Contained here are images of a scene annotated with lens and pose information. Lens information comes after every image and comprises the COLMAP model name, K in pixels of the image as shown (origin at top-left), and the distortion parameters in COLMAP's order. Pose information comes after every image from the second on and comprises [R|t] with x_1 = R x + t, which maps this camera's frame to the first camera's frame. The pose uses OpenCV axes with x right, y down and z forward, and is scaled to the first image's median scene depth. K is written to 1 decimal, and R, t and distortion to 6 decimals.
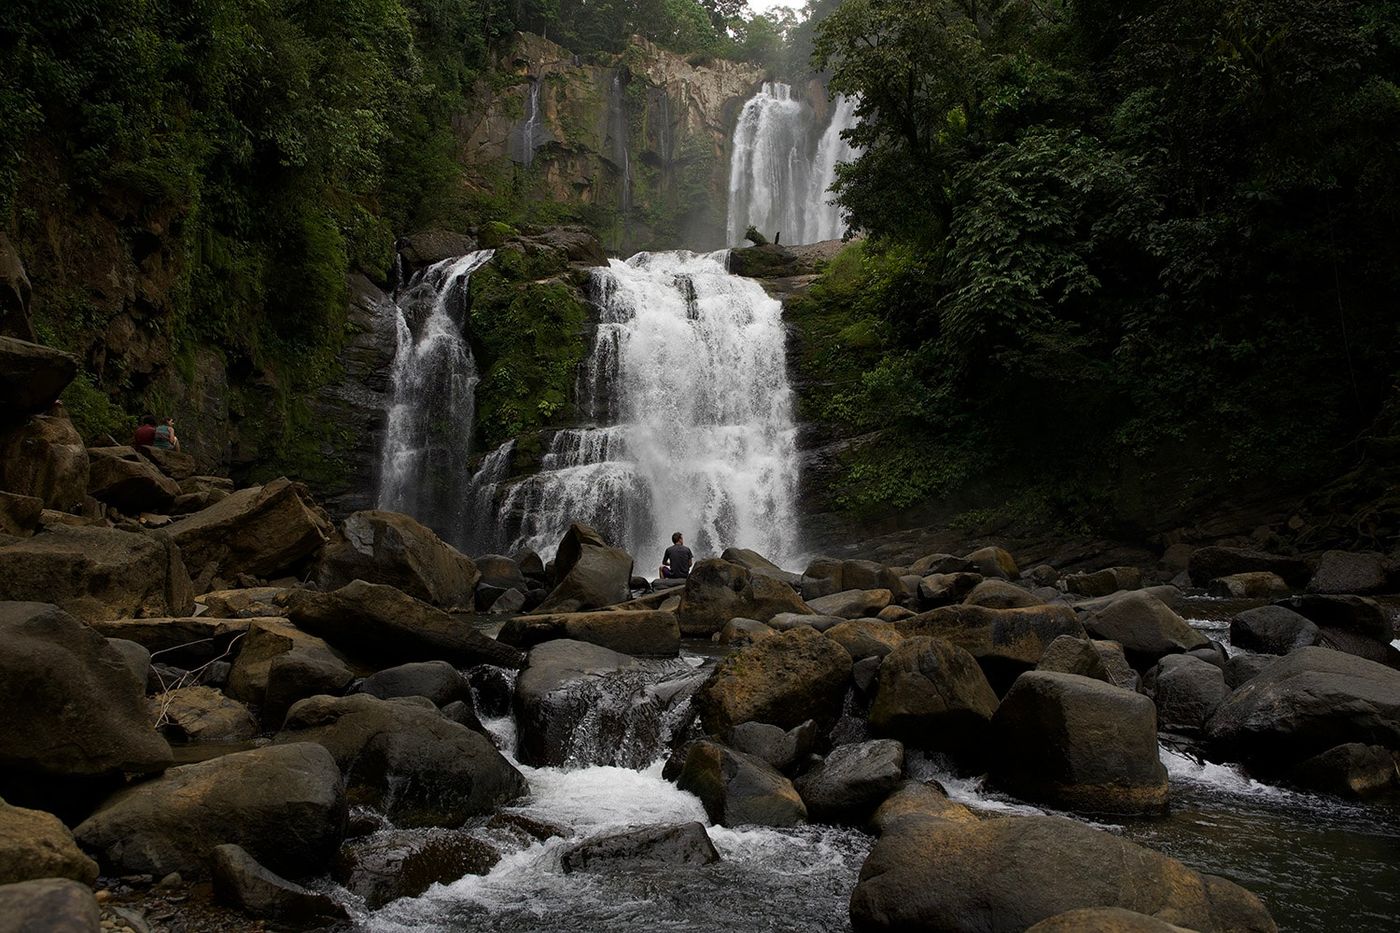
lens RADIAL K [[1125.4, 0, 695.2], [0, 1125.4, 470.0], [0, 0, 1]] dist [-0.114398, 0.094474]
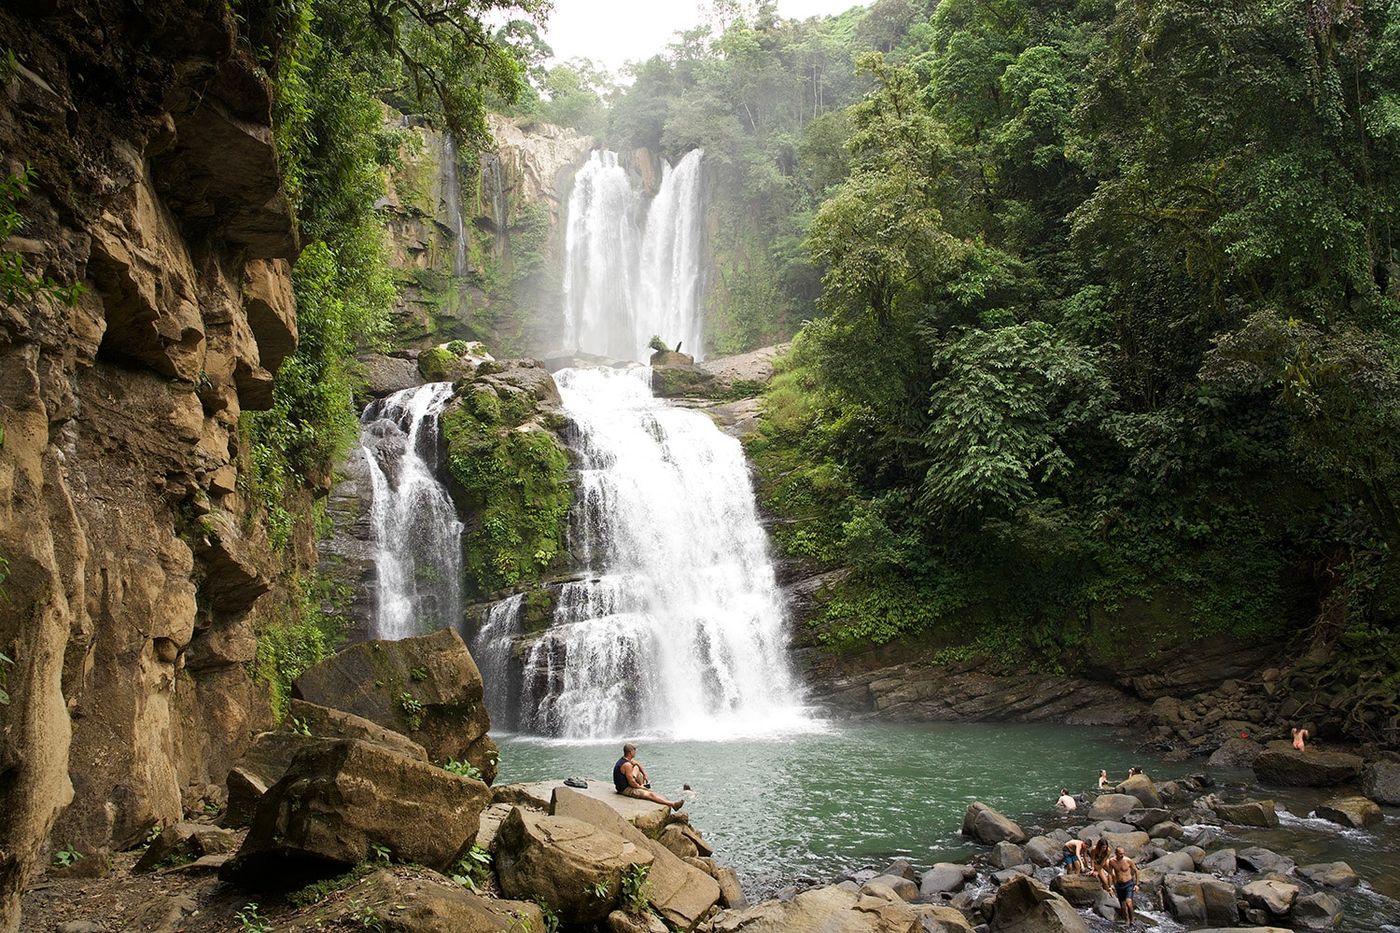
lens RADIAL K [[1125.4, 0, 695.2], [0, 1125.4, 470.0], [0, 0, 1]] dist [-0.114398, 0.094474]
pose [[0.975064, -0.017883, 0.221203, -0.225560], [0.020224, 0.999761, -0.008321, -0.125861], [-0.221001, 0.012587, 0.975192, -0.048732]]
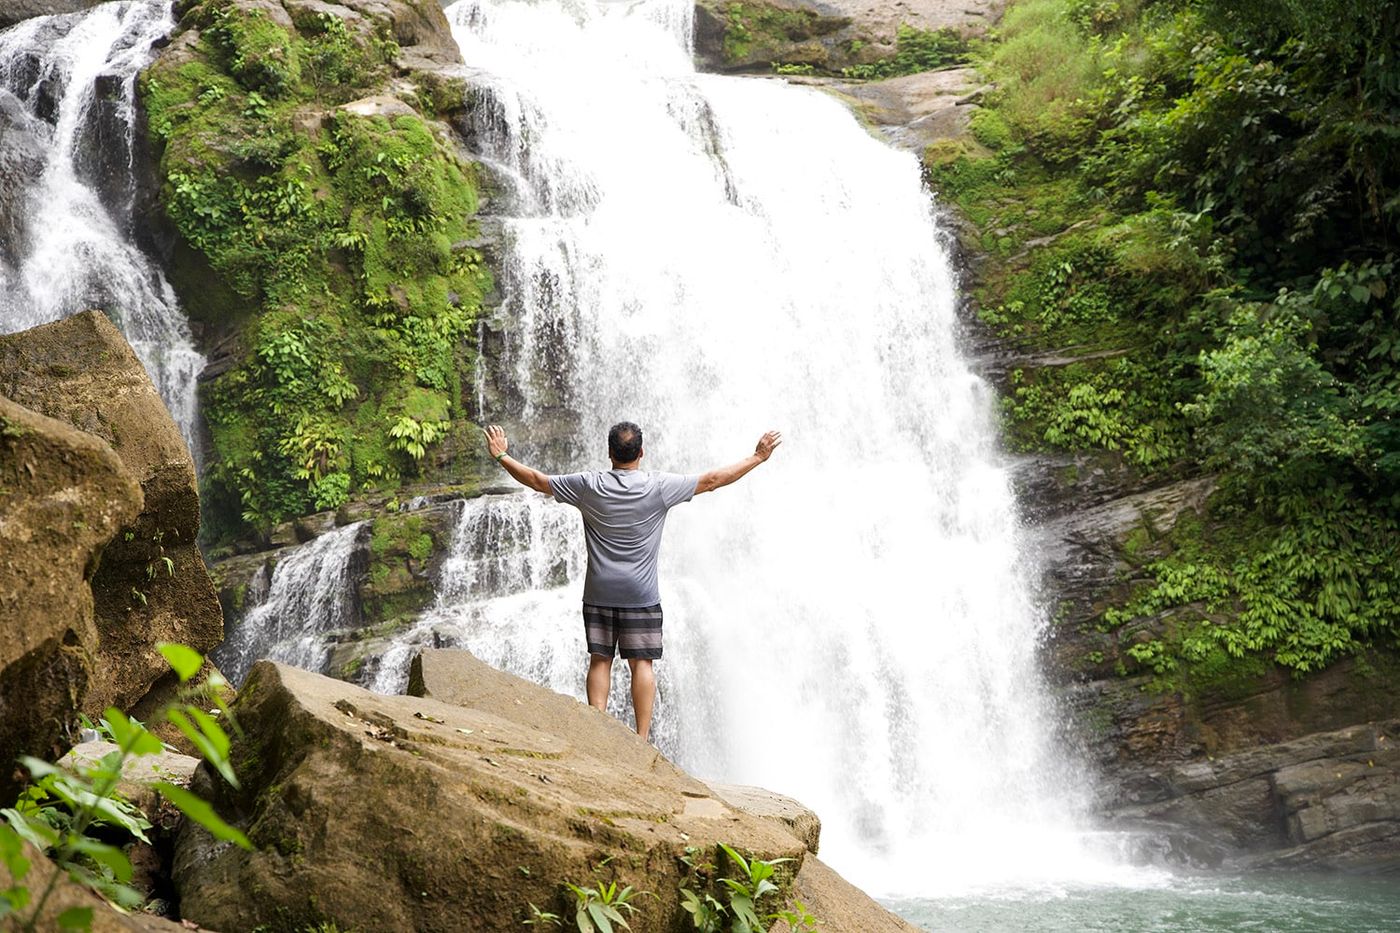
lens RADIAL K [[2641.7, 0, 693.4], [0, 2641.7, 465.7], [0, 0, 1]] dist [0.244409, 0.243204]
pose [[0.981731, -0.018227, 0.189399, -0.215197], [0.014066, 0.999630, 0.023291, -0.065838], [-0.189753, -0.020201, 0.981624, 0.052217]]
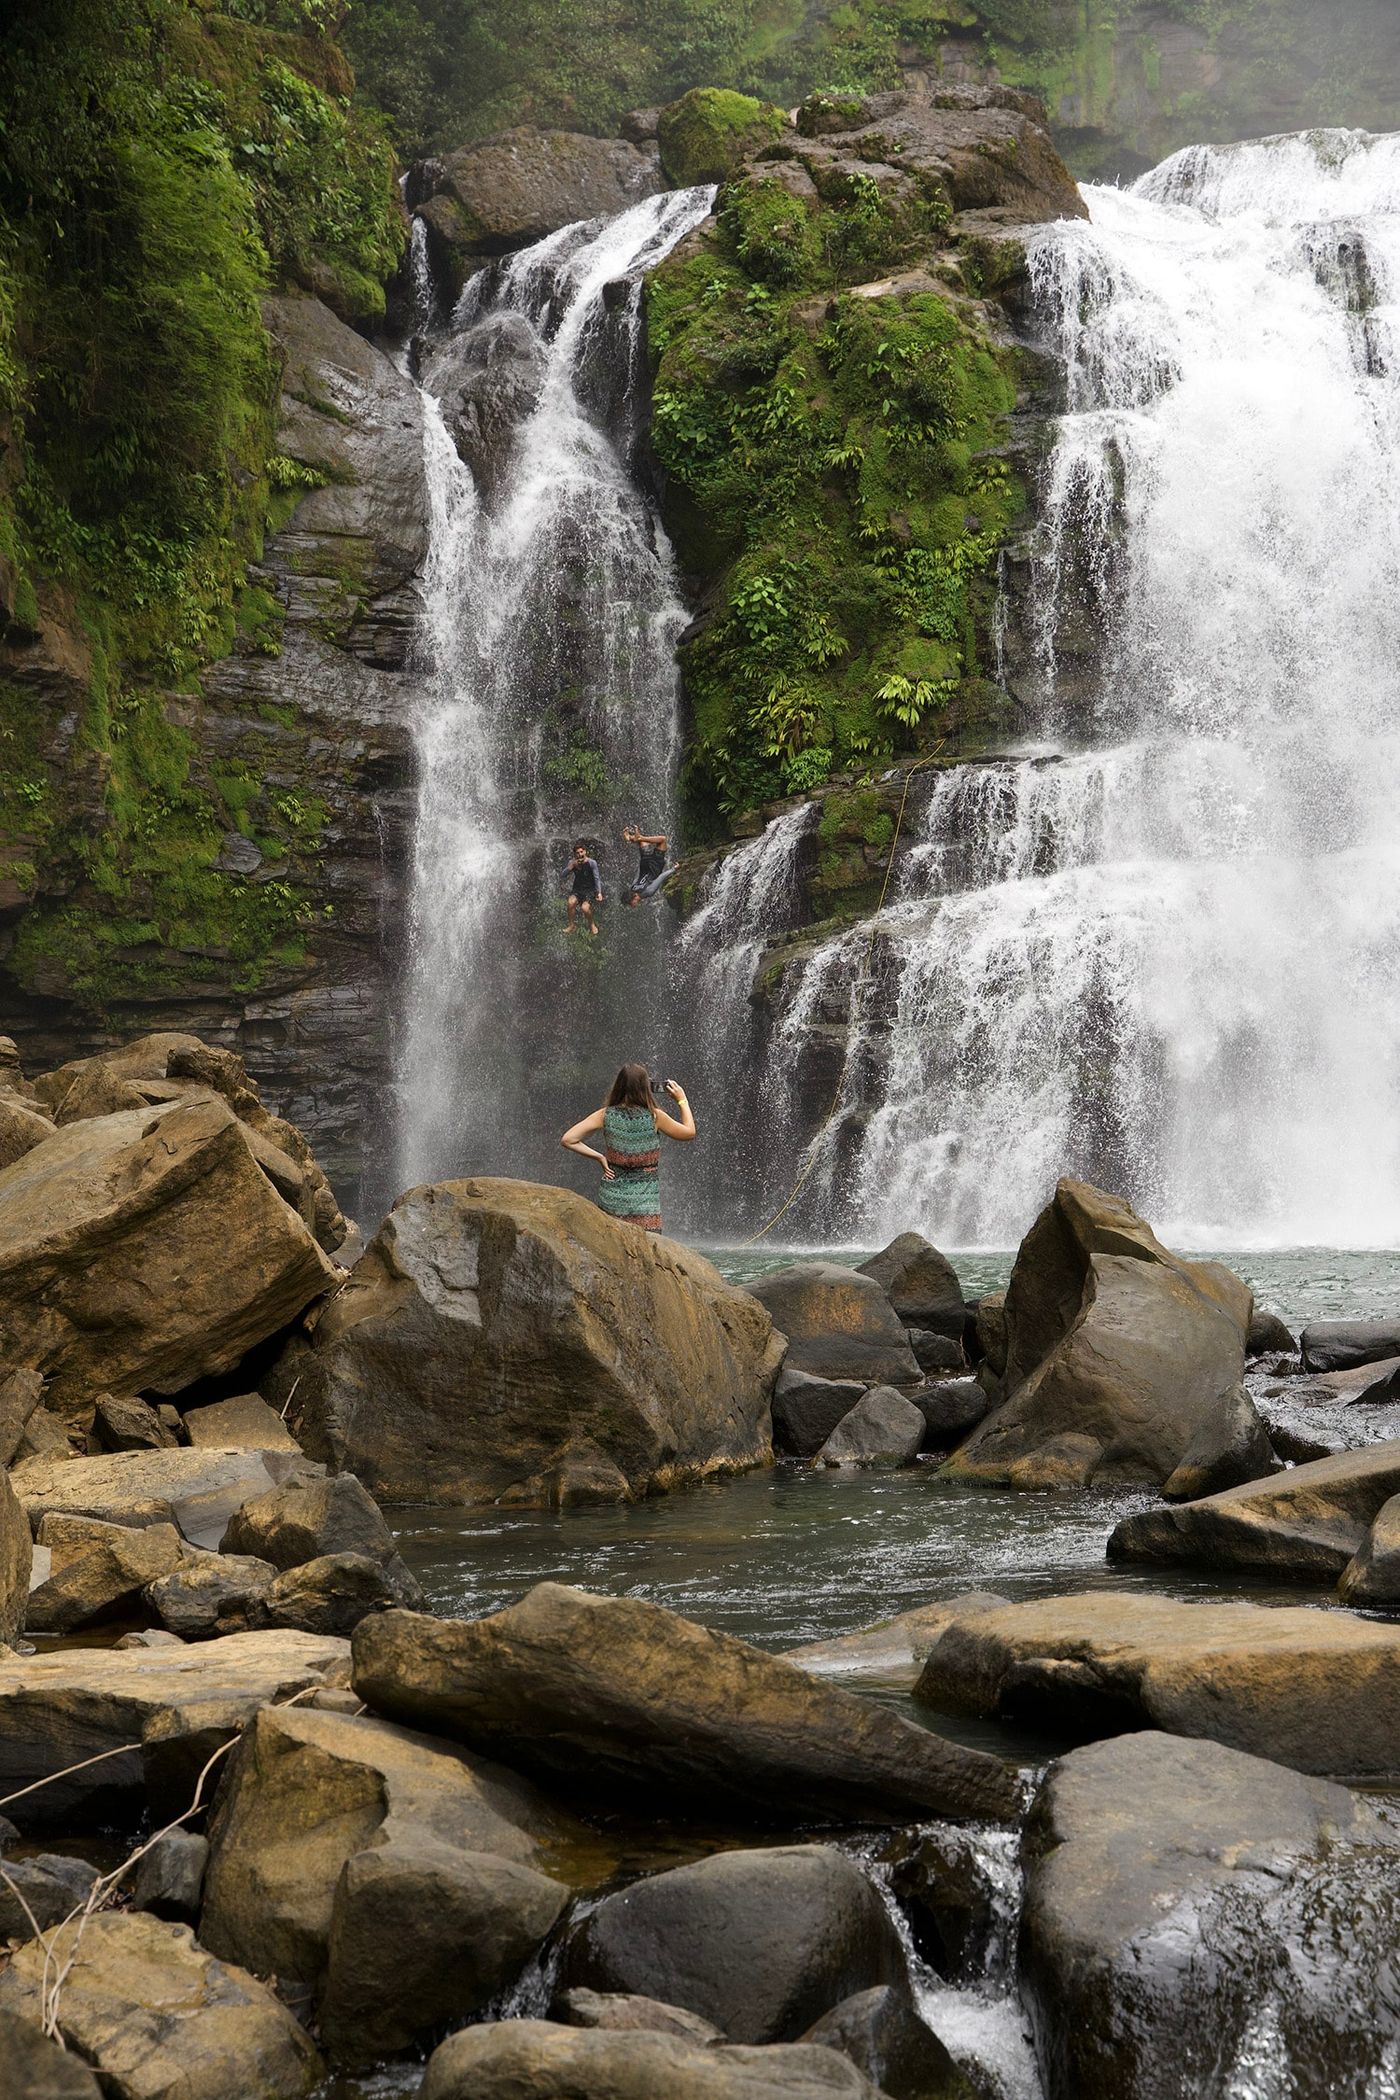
lens RADIAL K [[3553.8, 0, 700.0], [0, 3553.8, 1050.0], [0, 0, 1]] dist [0.191002, 0.168268]
pose [[0.982420, -0.030260, -0.184214, -0.006013], [0.041731, 0.997402, 0.058716, -0.017526], [0.181959, -0.065371, 0.981131, -0.010642]]
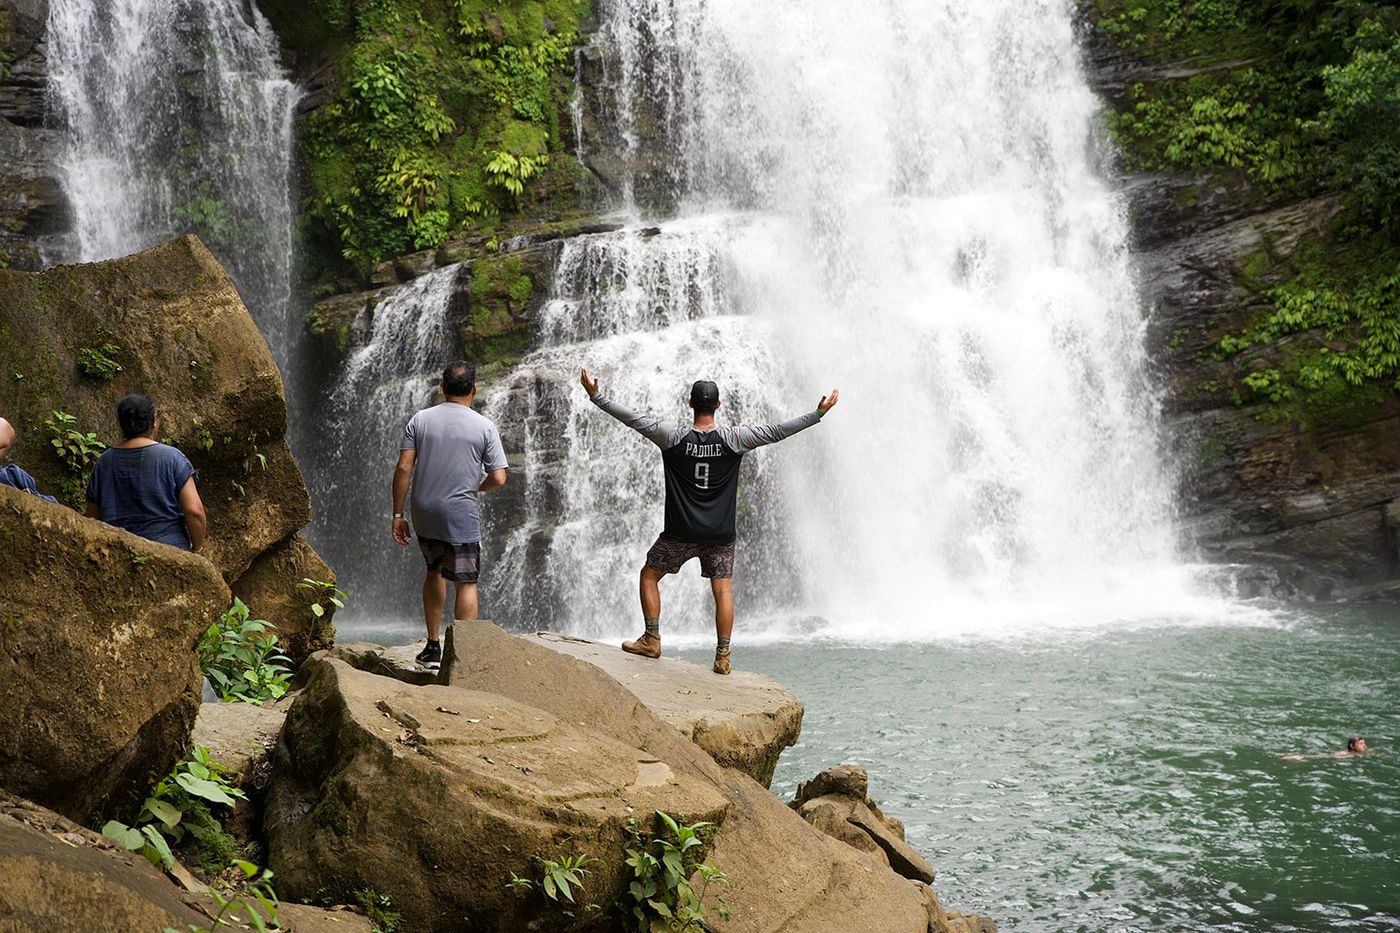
lens RADIAL K [[2858.7, 0, 700.0], [0, 2858.7, 466.5], [0, 0, 1]] dist [0.297568, -0.014754]
pose [[0.989331, -0.049627, 0.136972, -0.211685], [0.029479, 0.988937, 0.145381, -0.098266], [-0.142672, -0.139792, 0.979848, -0.012975]]
